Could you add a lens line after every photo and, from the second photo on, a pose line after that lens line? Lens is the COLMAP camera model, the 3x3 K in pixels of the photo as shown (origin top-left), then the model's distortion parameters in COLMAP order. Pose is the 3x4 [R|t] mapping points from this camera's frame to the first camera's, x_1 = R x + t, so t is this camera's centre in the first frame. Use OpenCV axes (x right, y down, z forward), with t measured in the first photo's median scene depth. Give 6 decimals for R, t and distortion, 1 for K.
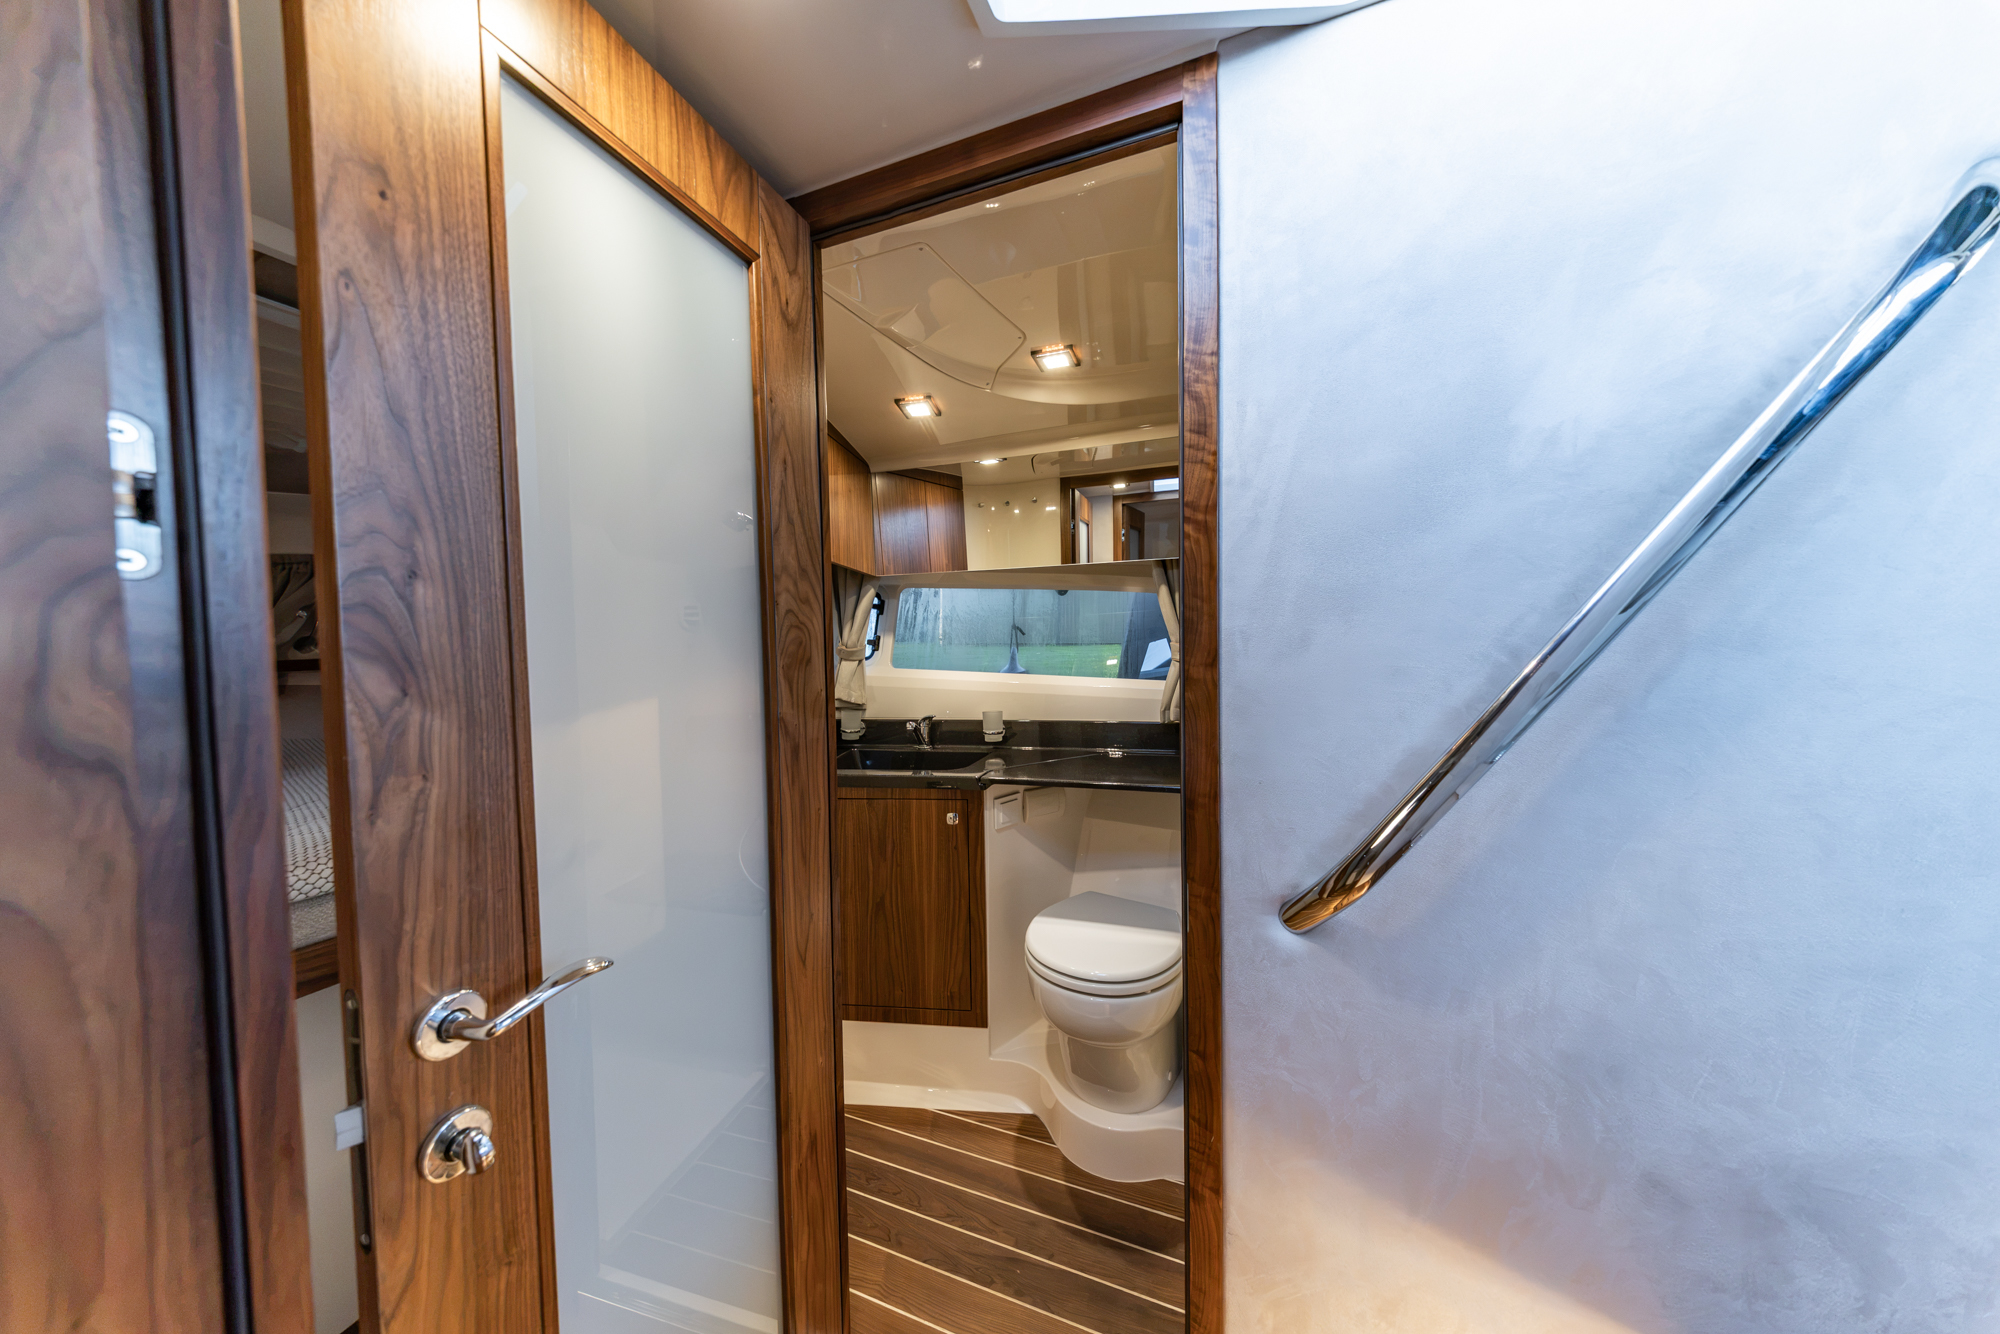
lens RADIAL K [[631.8, 0, 990.1], [0, 631.8, 674.9], [0, 0, 1]] dist [0.001527, 0.000284]
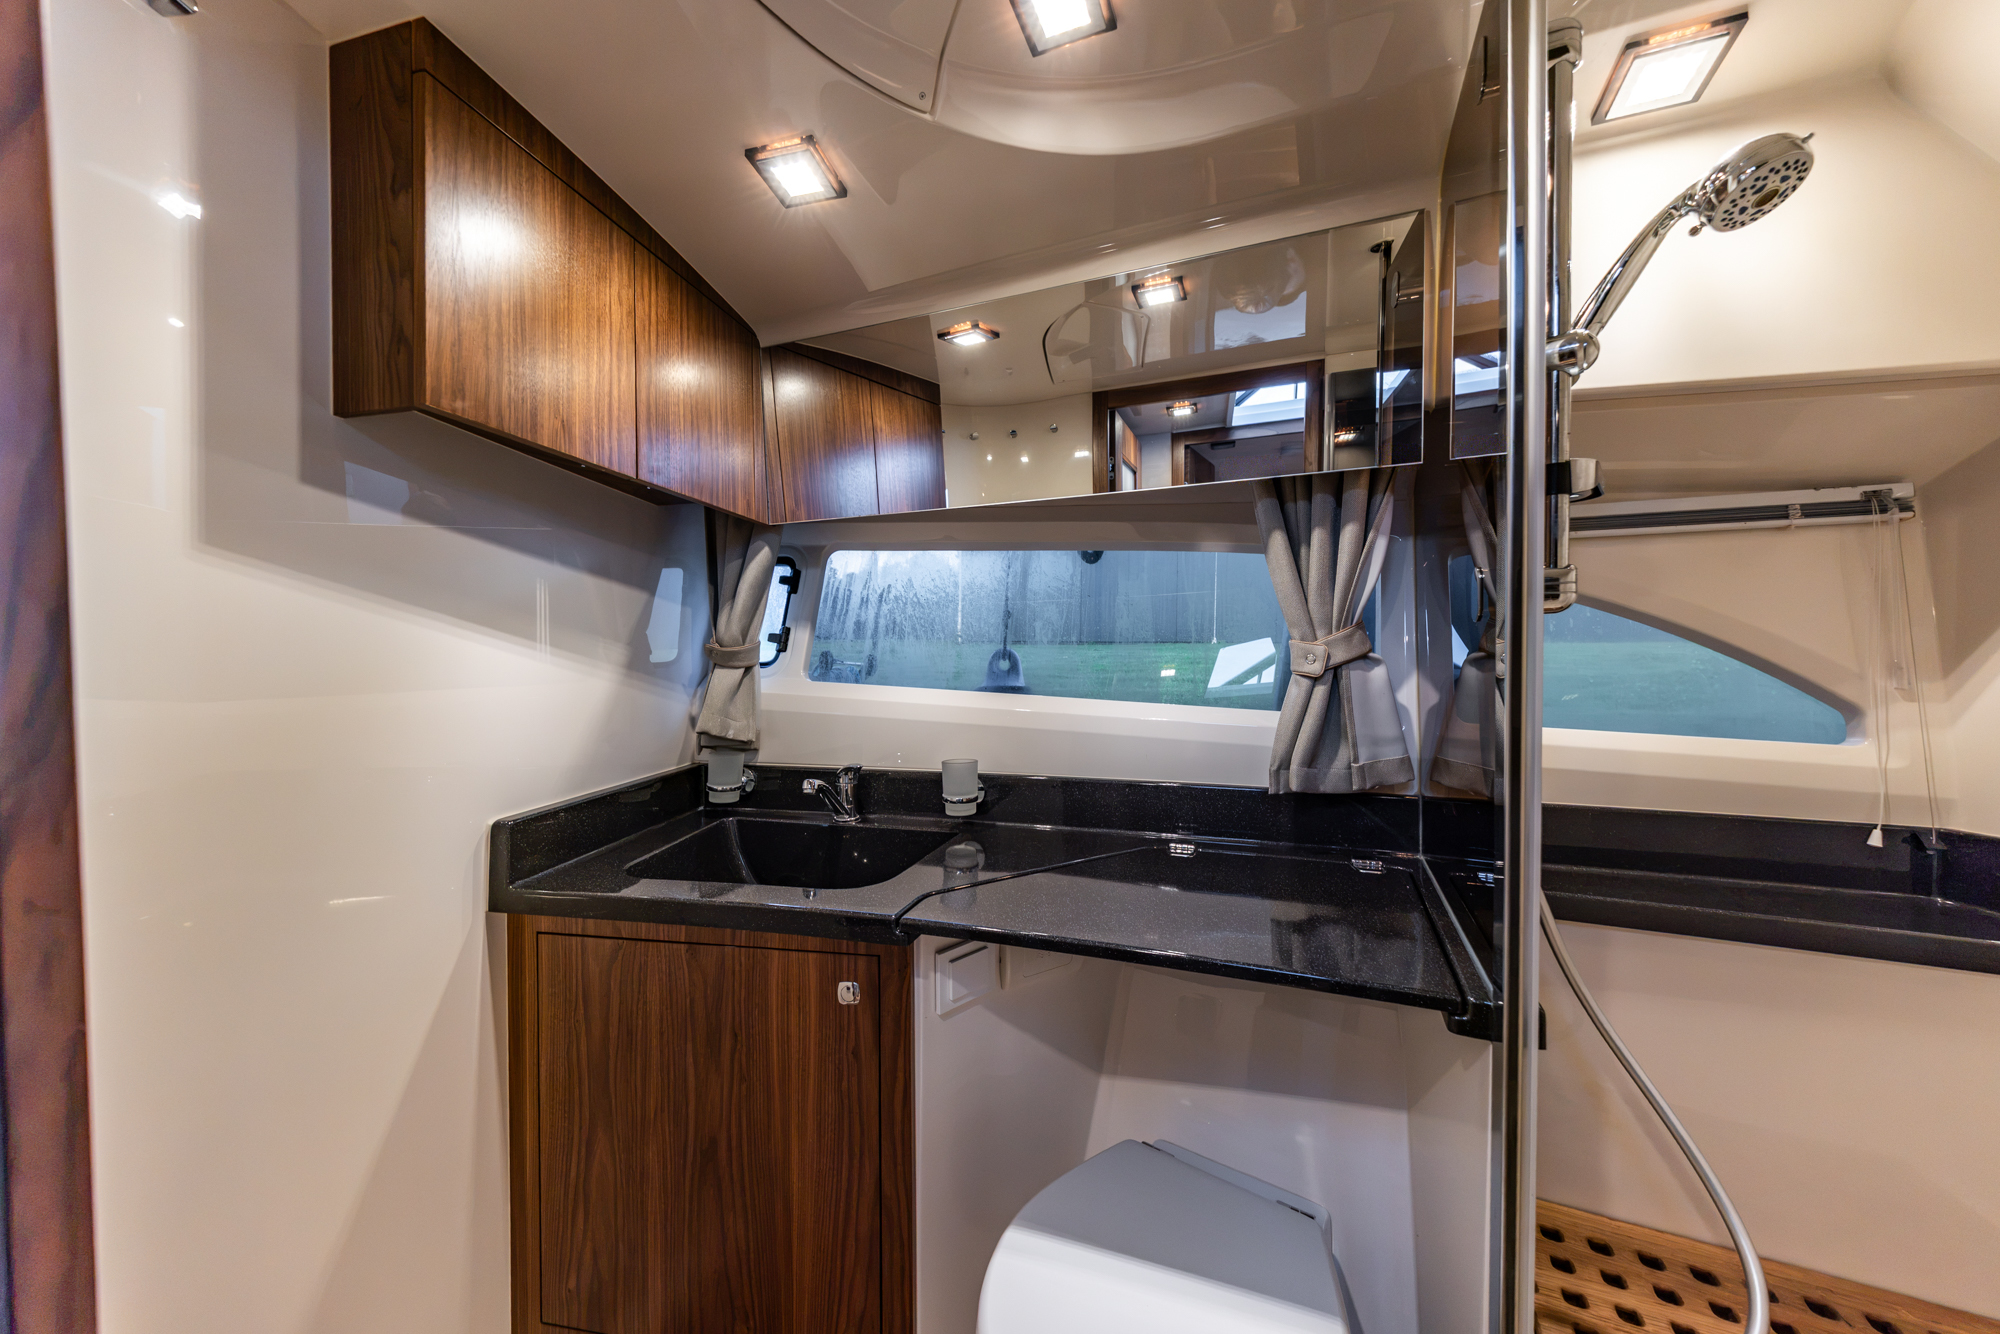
lens RADIAL K [[697.3, 0, 999.0], [0, 697.3, 665.2], [0, 0, 1]] dist [0.000565, -0.003234]
pose [[0.999114, 0.009074, -0.041105, 0.060216], [-0.010195, 0.999580, -0.027142, -0.009961], [0.040842, 0.027537, 0.998786, 0.363203]]
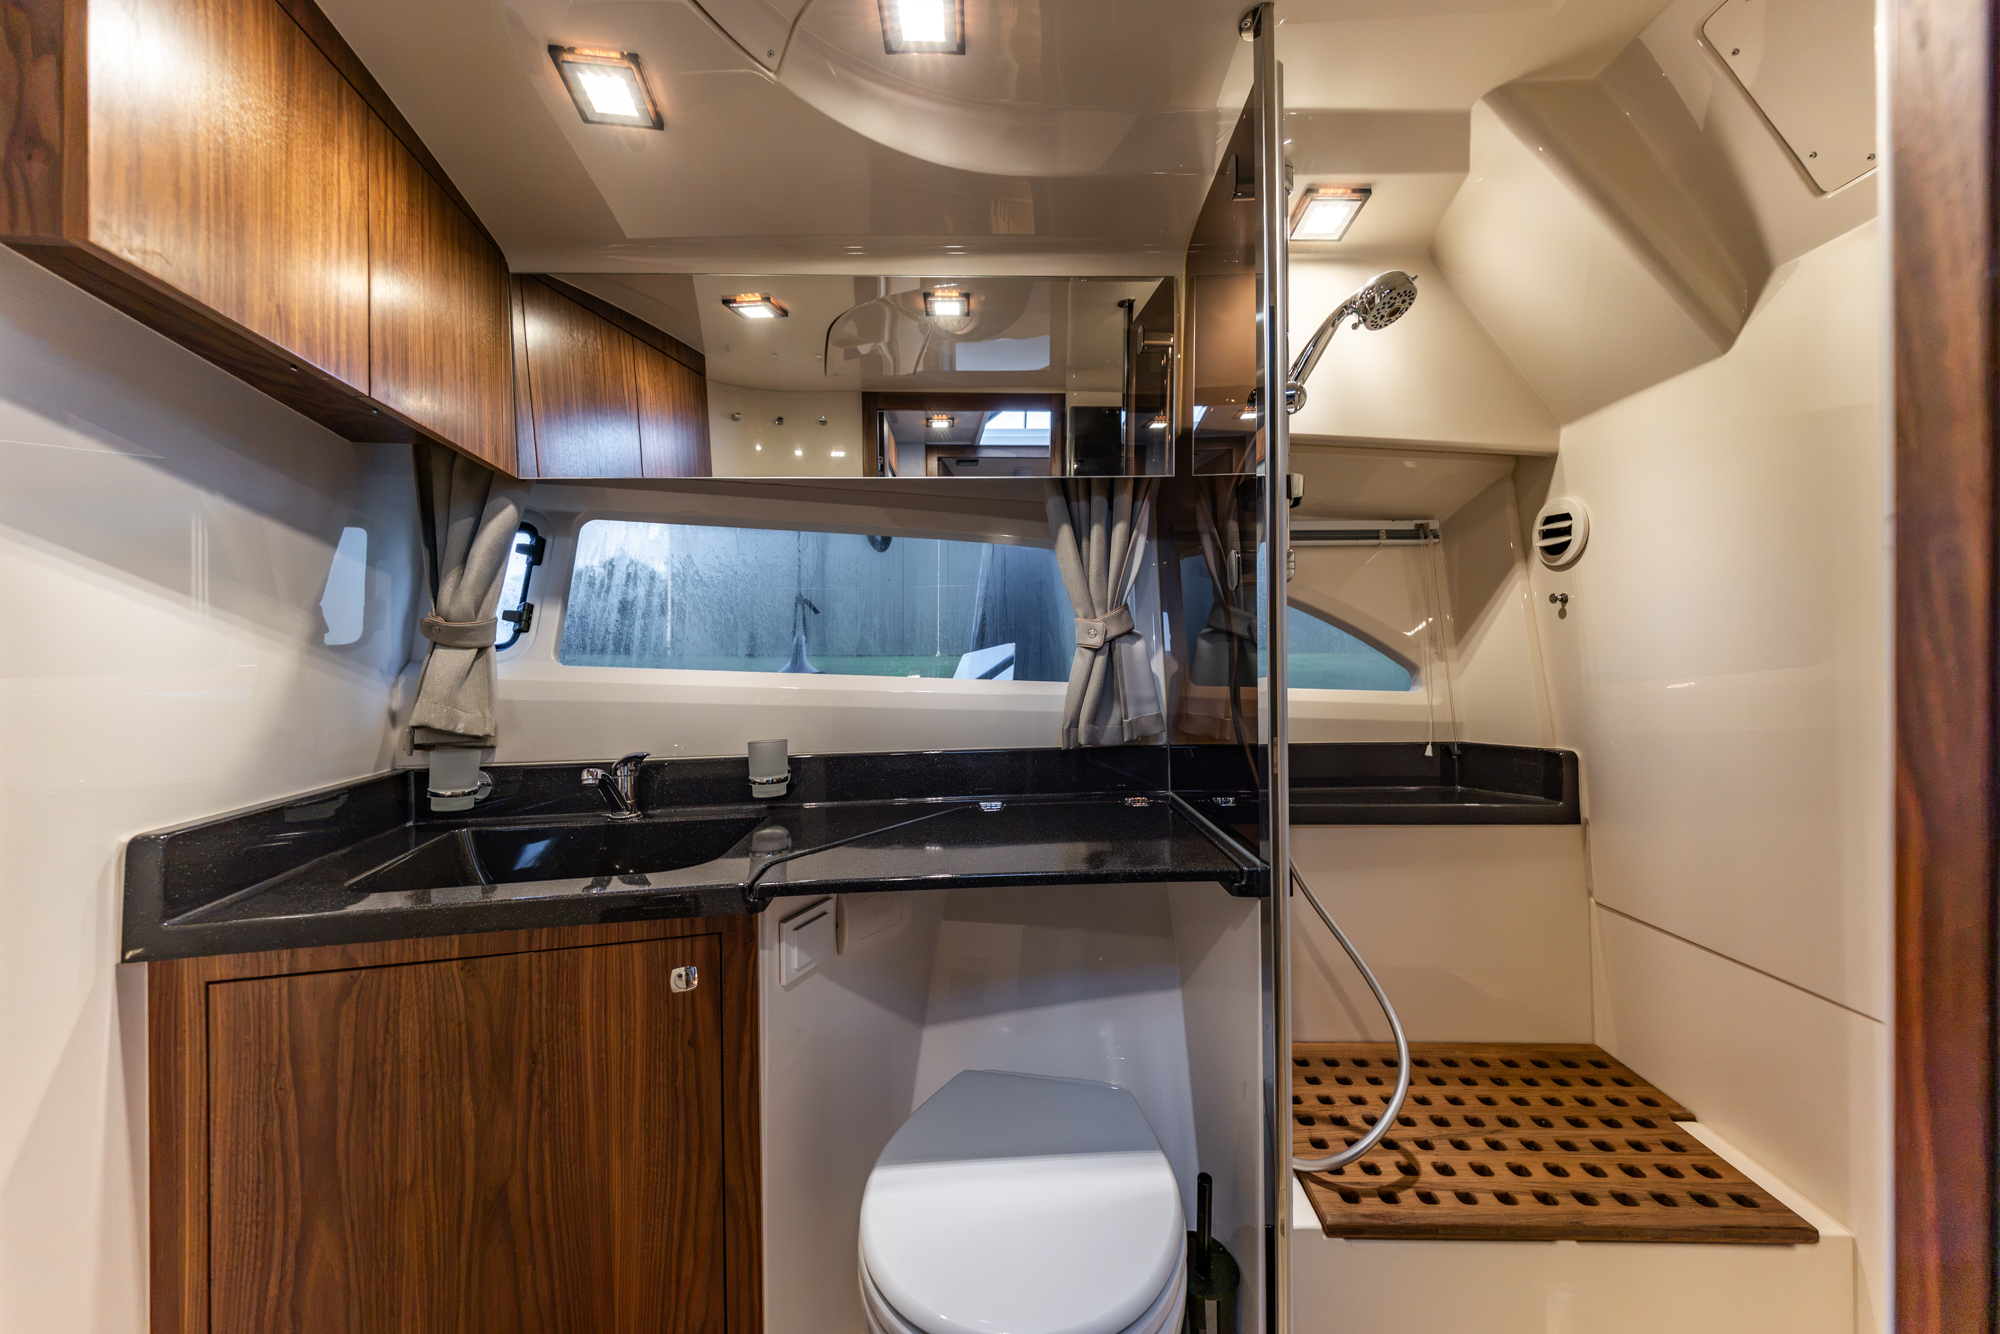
lens RADIAL K [[697.3, 0, 1006.9], [0, 697.3, 667.9], [0, 0, 1]] dist [0.000565, -0.003234]
pose [[0.930732, 0.001599, 0.365699, -0.021571], [0.016202, 0.998828, -0.045603, 0.024945], [-0.365344, 0.048370, 0.929615, 0.348294]]
